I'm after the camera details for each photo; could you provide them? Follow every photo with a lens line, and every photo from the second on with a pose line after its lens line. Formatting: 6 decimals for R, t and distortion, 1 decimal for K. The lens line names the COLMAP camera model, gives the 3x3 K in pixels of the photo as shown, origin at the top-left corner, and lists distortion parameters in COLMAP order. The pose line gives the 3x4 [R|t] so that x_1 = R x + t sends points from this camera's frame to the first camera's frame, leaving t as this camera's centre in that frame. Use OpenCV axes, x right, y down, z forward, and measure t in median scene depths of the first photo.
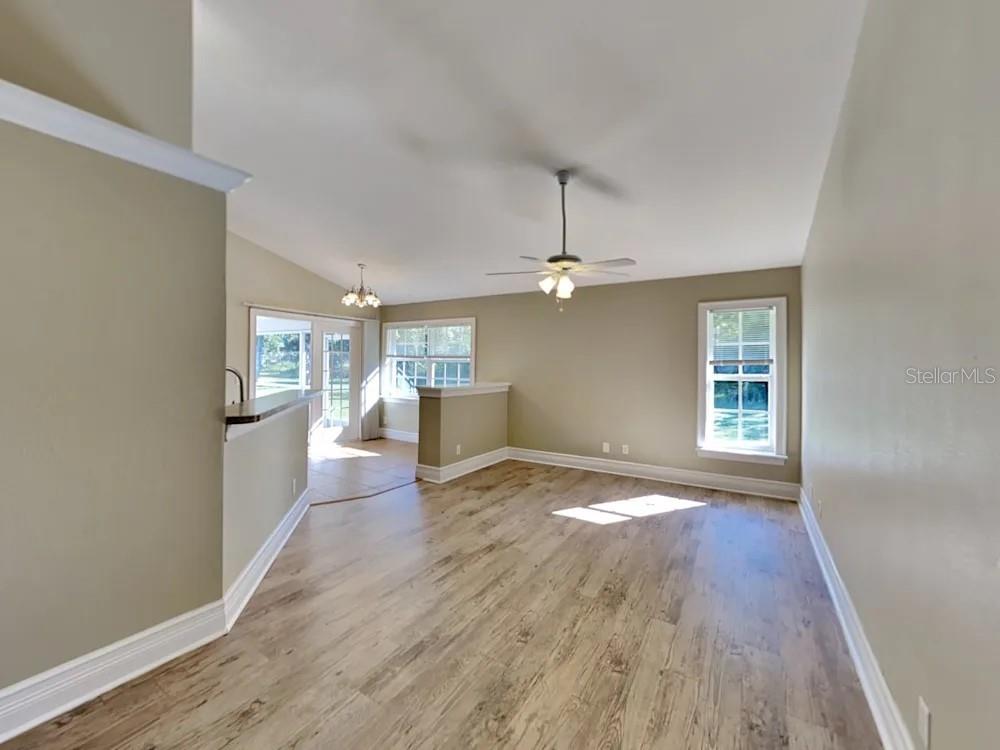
lens RADIAL K [[395.7, 0, 500.4], [0, 395.7, 365.1], [0, 0, 1]] dist [-0.055018, 0.000231]
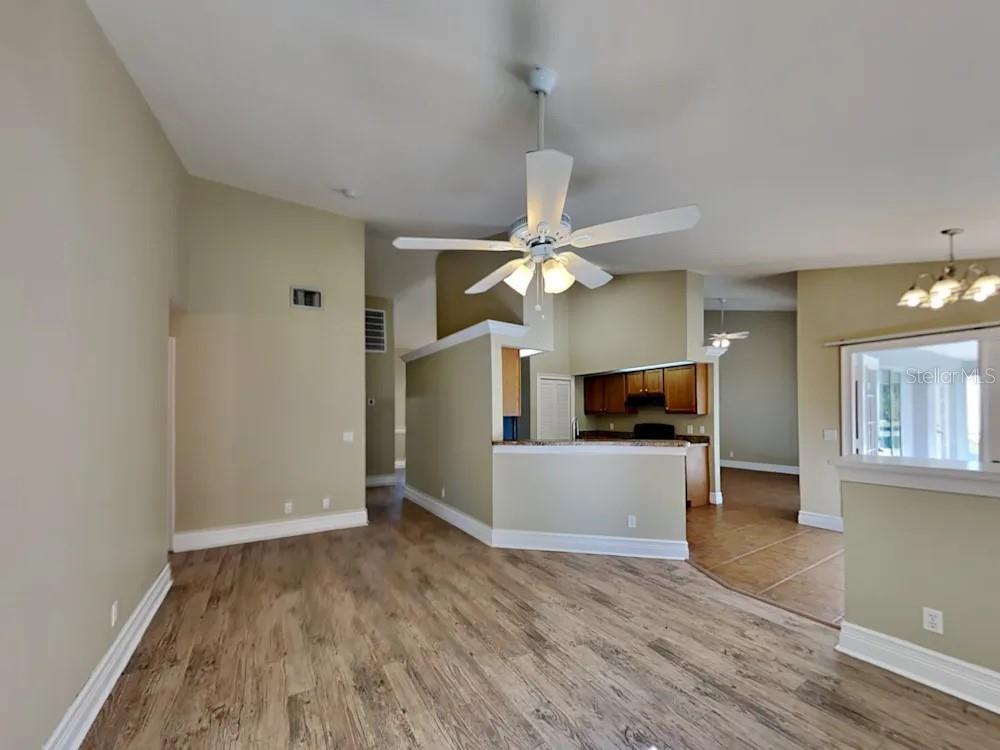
lens RADIAL K [[379.2, 0, 502.7], [0, 379.2, 407.5], [0, 0, 1]] dist [-0.034284, -0.000093]
pose [[-0.449004, -0.026226, -0.893145, 0.908466], [0.002292, 0.999532, -0.030501, 0.013956], [0.893527, -0.015742, -0.448734, 1.640114]]
